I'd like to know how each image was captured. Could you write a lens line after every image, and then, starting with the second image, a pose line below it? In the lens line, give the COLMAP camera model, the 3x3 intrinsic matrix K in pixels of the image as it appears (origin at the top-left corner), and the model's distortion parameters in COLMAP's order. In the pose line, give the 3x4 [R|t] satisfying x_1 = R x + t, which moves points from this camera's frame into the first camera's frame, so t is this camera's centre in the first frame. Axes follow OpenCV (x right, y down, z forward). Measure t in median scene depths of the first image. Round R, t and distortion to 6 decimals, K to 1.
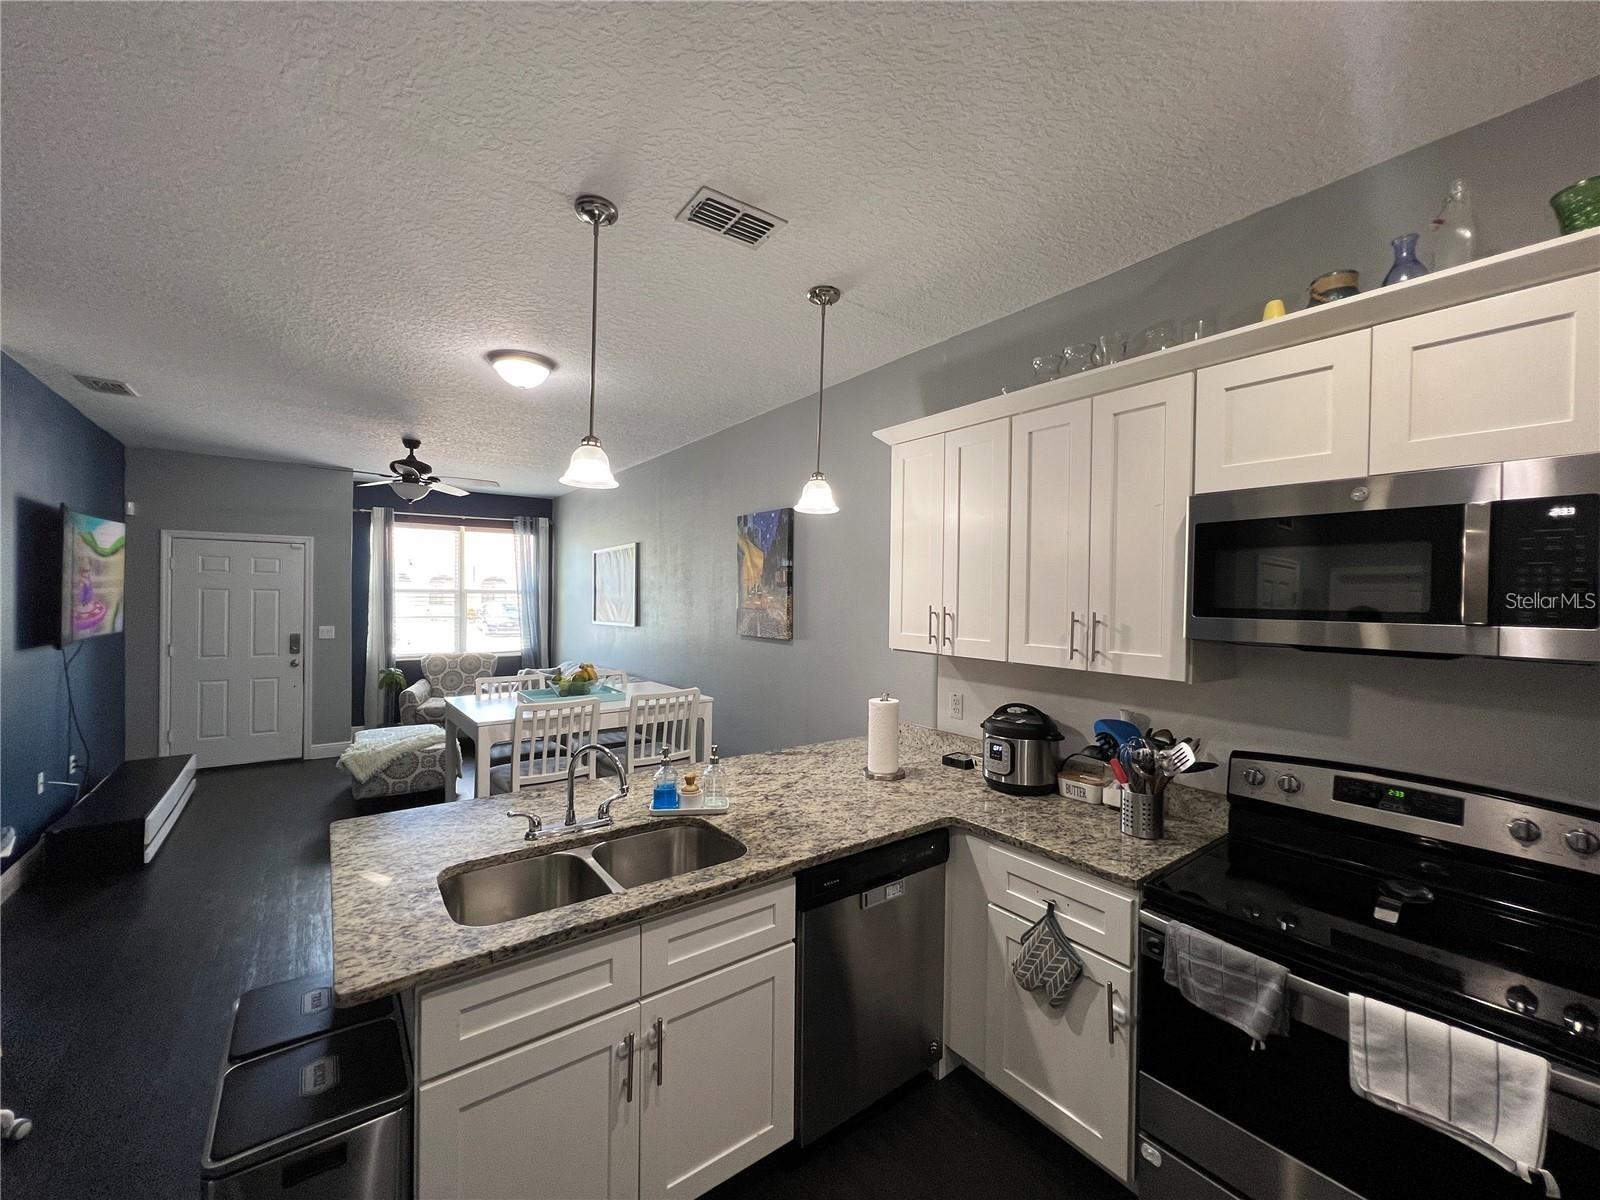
lens RADIAL K [[653.1, 0, 800.0], [0, 653.1, 600.0], [0, 0, 1]] dist [-0.000891, -0.000060]
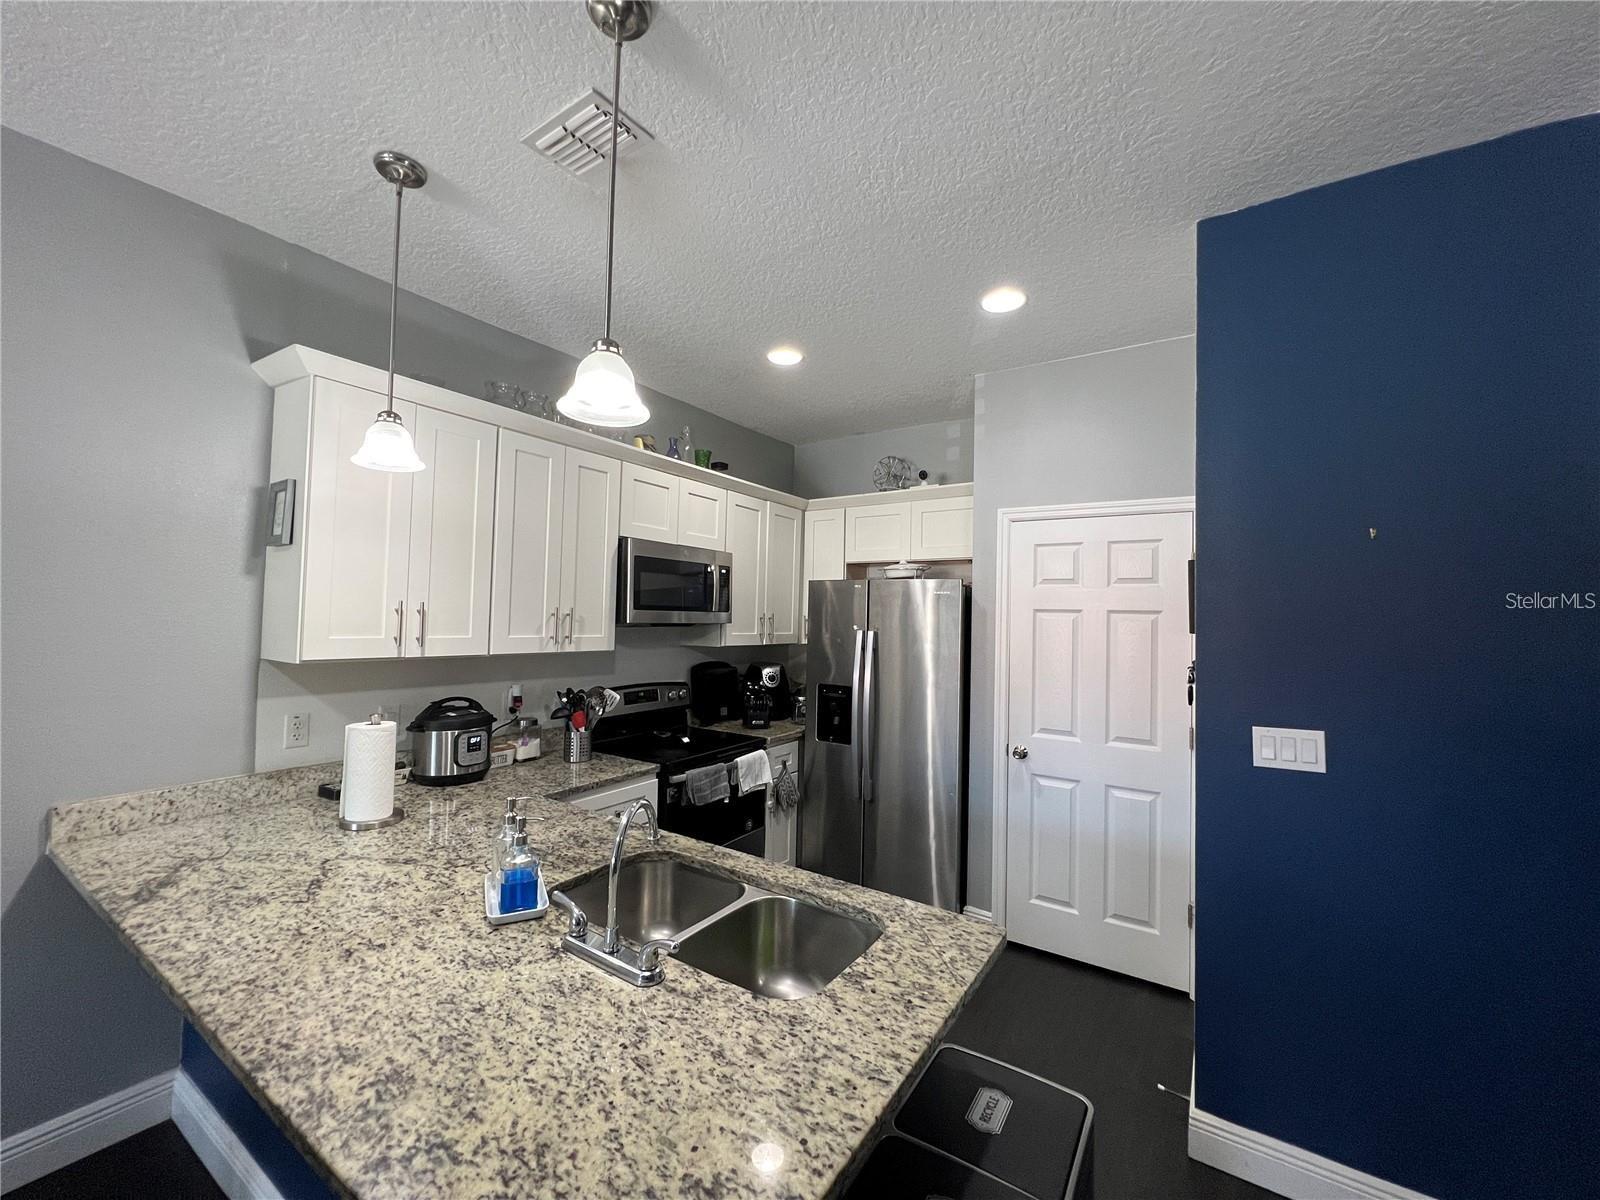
lens RADIAL K [[653.1, 0, 800.0], [0, 653.1, 600.0], [0, 0, 1]] dist [-0.000891, -0.000060]
pose [[-0.358095, 0.004046, 0.933676, -0.884384], [-0.019109, 0.999749, -0.011661, 0.008971], [-0.933490, -0.022017, -0.357928, 0.936864]]
